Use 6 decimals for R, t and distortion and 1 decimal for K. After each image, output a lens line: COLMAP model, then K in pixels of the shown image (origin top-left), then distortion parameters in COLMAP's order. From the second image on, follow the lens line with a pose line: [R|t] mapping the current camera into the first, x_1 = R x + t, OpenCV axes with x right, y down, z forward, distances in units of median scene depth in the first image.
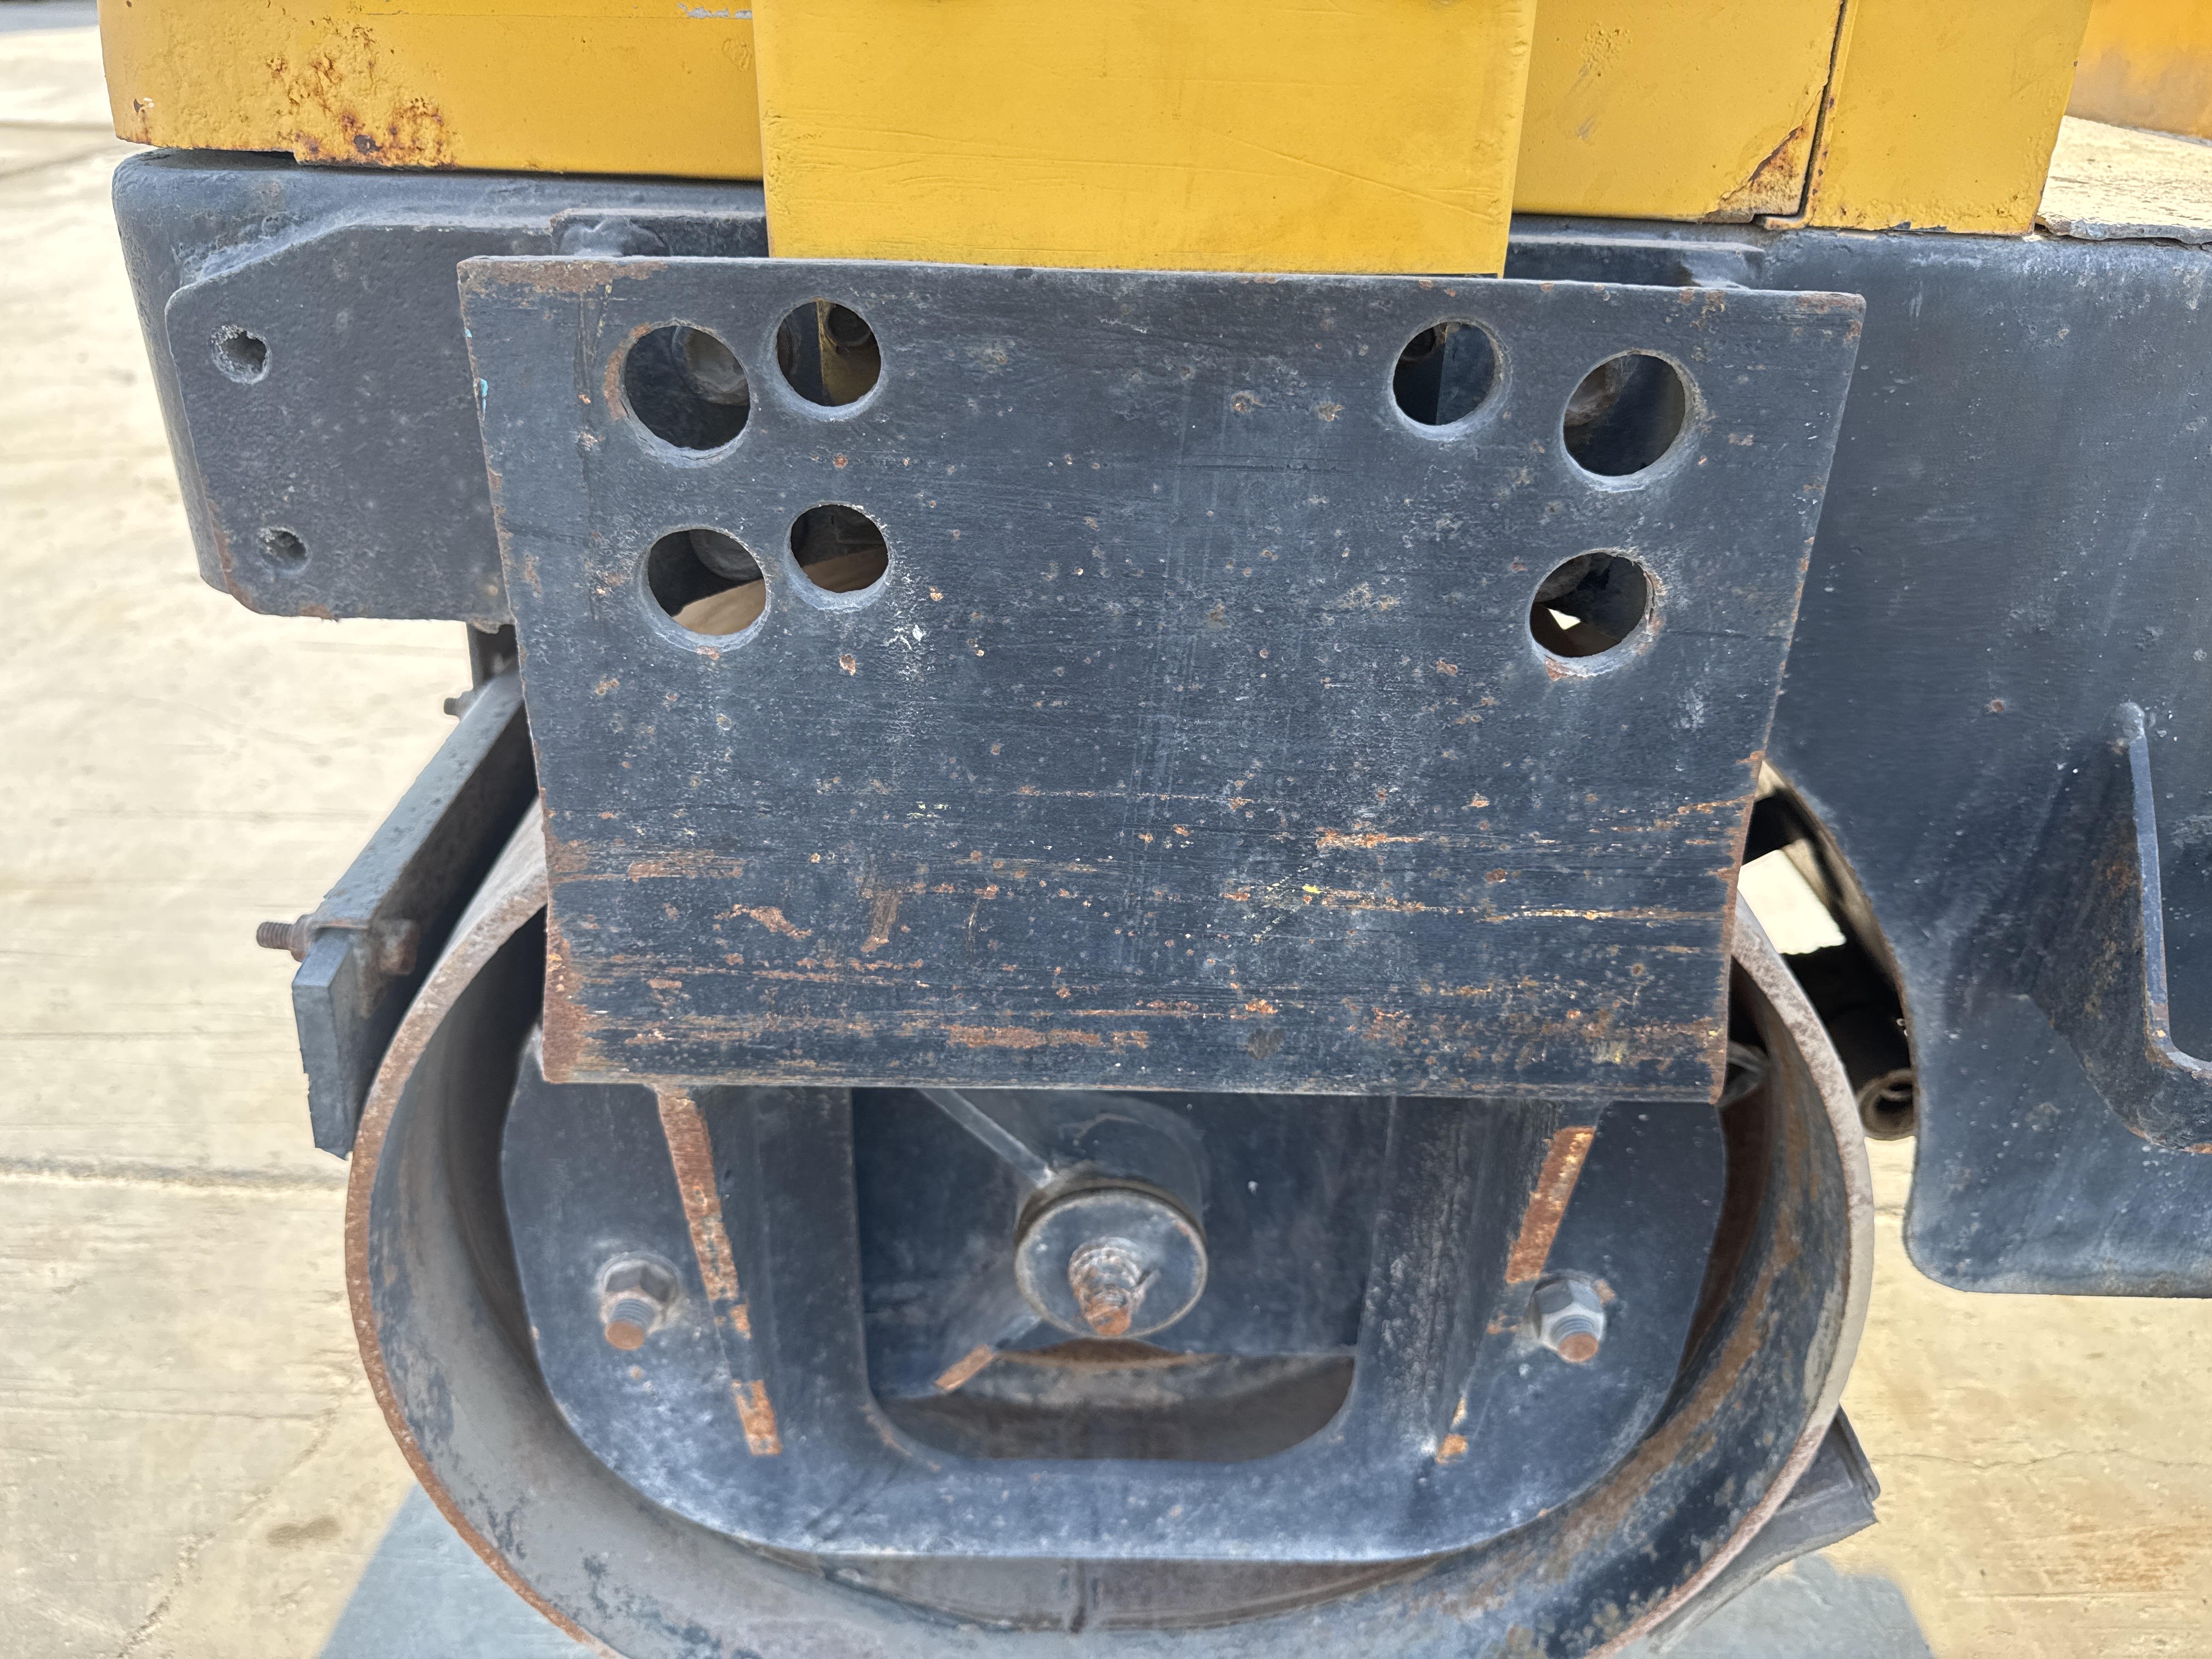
lens RADIAL K [[1615.8, 0, 1104.8], [0, 1615.8, 847.8], [0, 0, 1]] dist [0.044853, -0.089498]
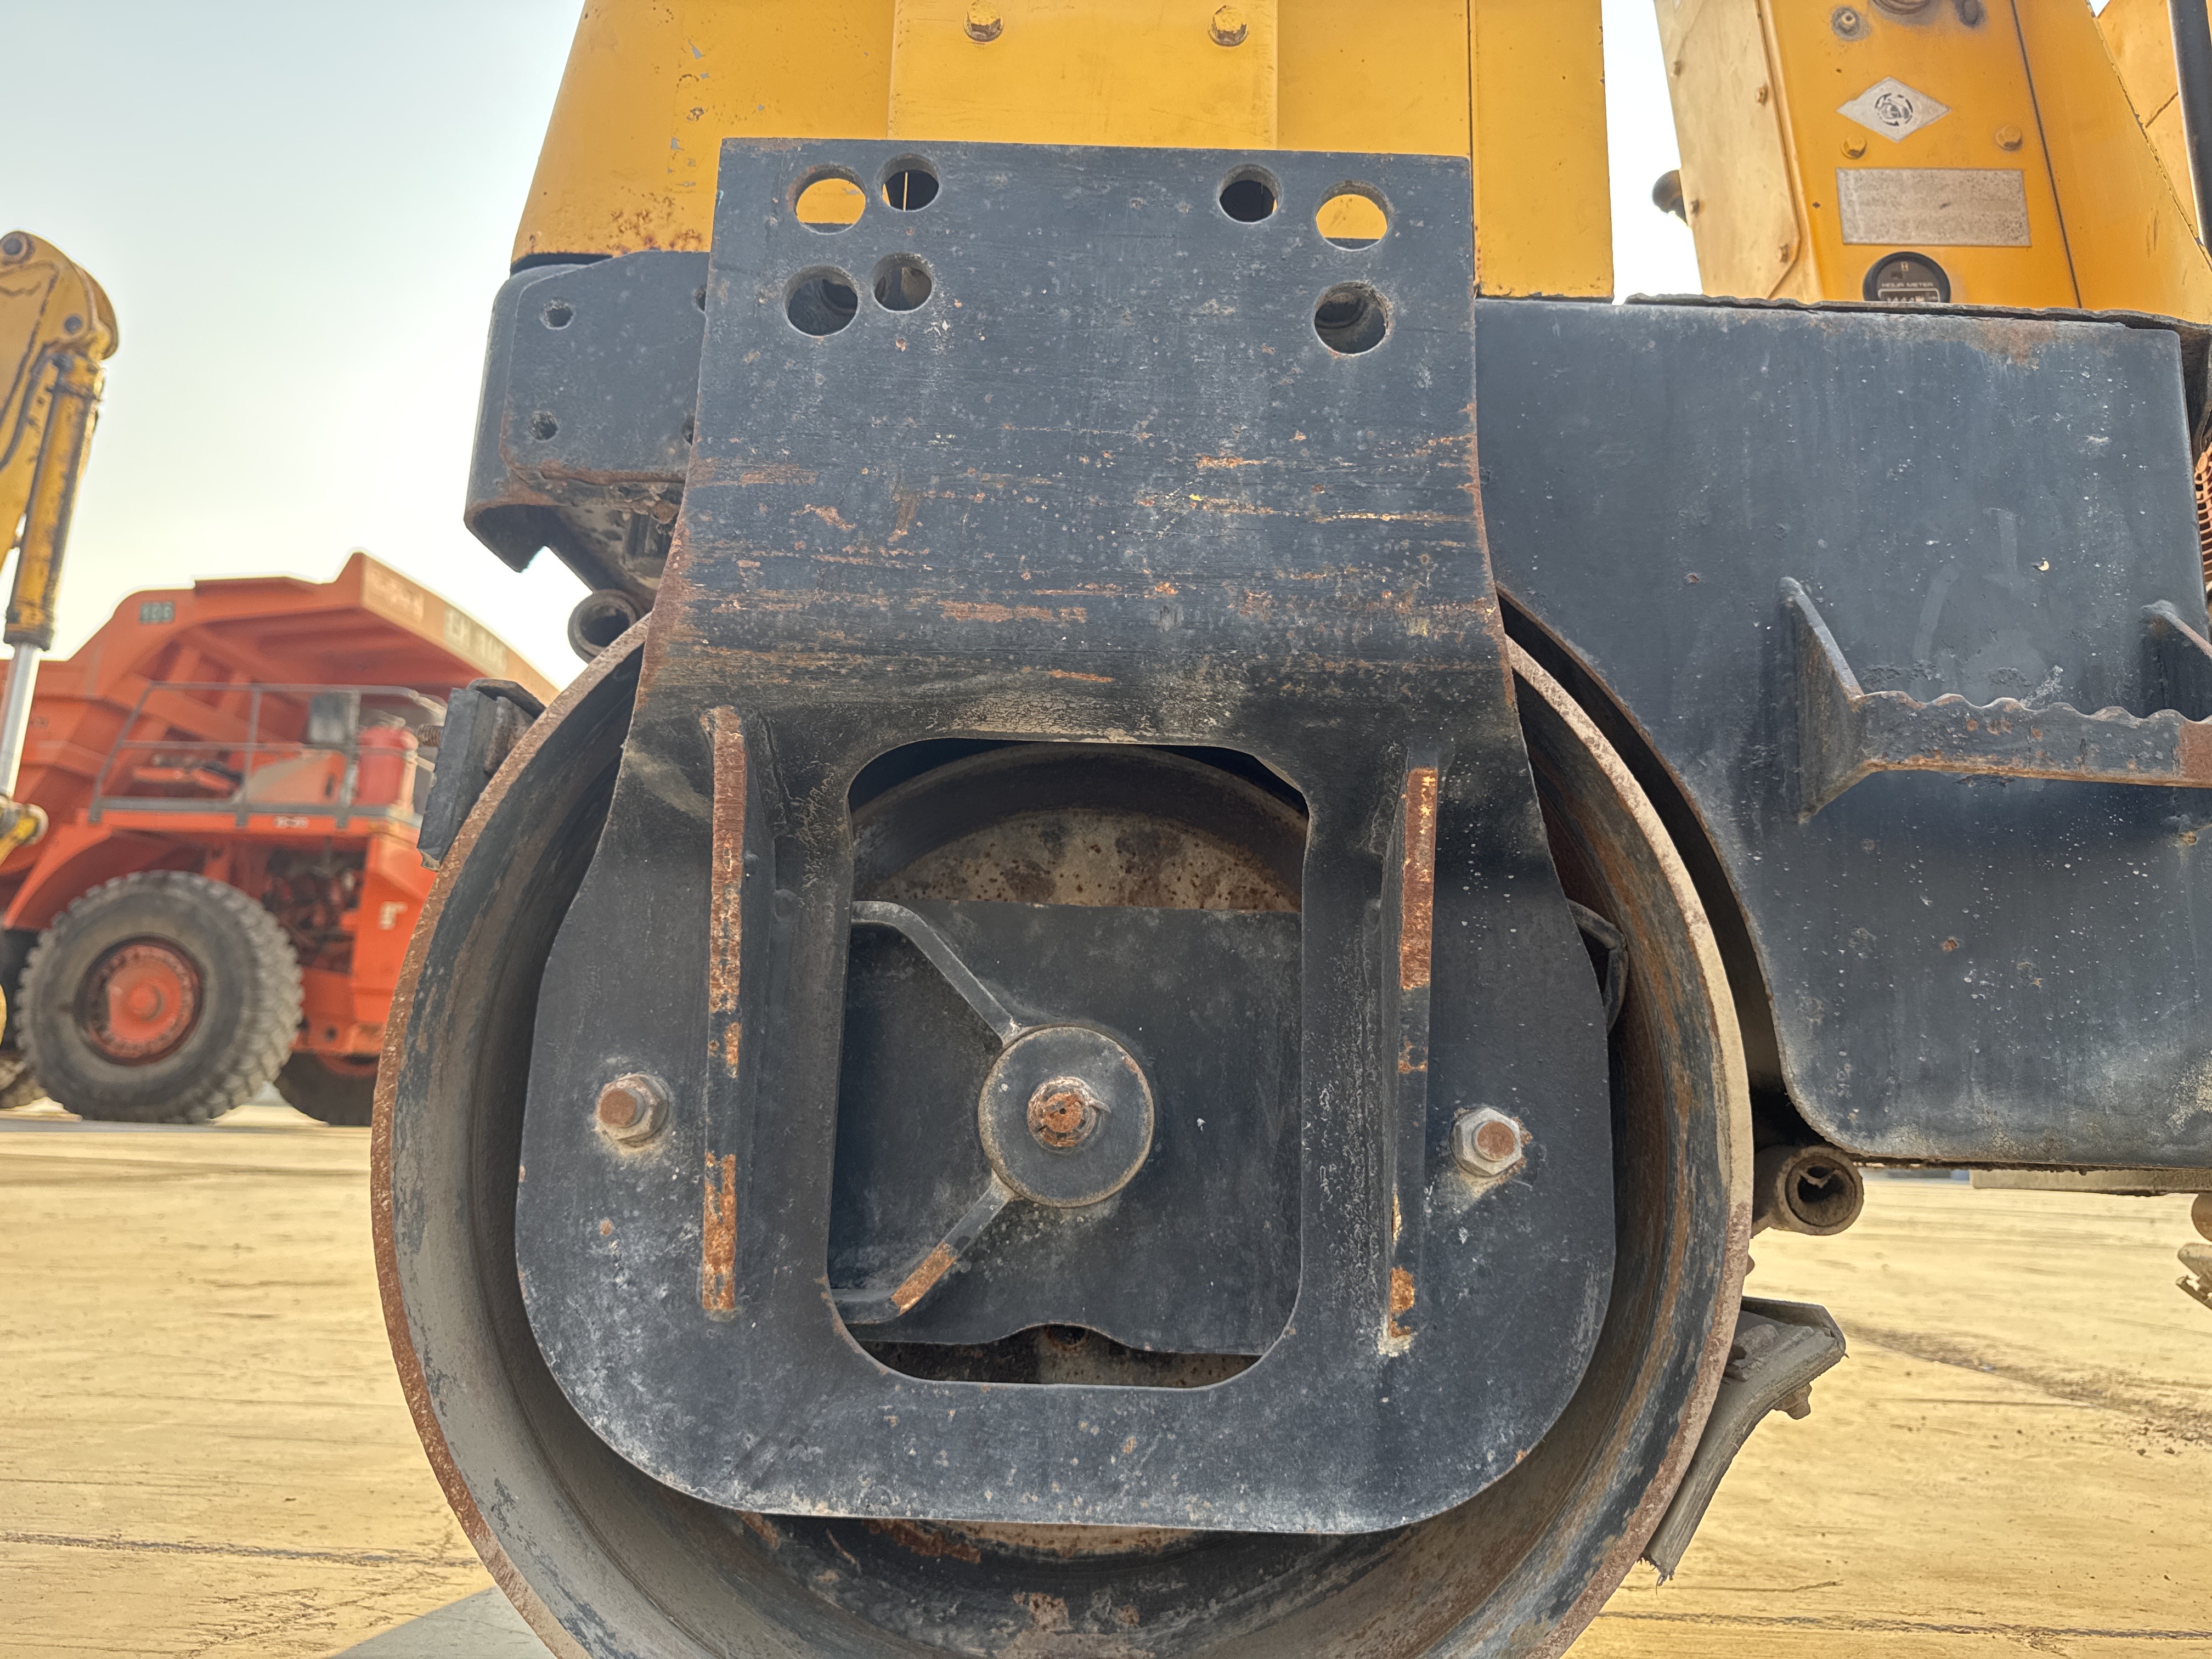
lens RADIAL K [[1615.8, 0, 1112.4], [0, 1615.8, 814.5], [0, 0, 1]] dist [0.044853, -0.089498]
pose [[0.999906, 0.003789, -0.013191, 0.069651], [-0.011544, 0.752002, -0.659059, 1.178862], [0.007422, 0.659150, 0.751975, 0.070893]]
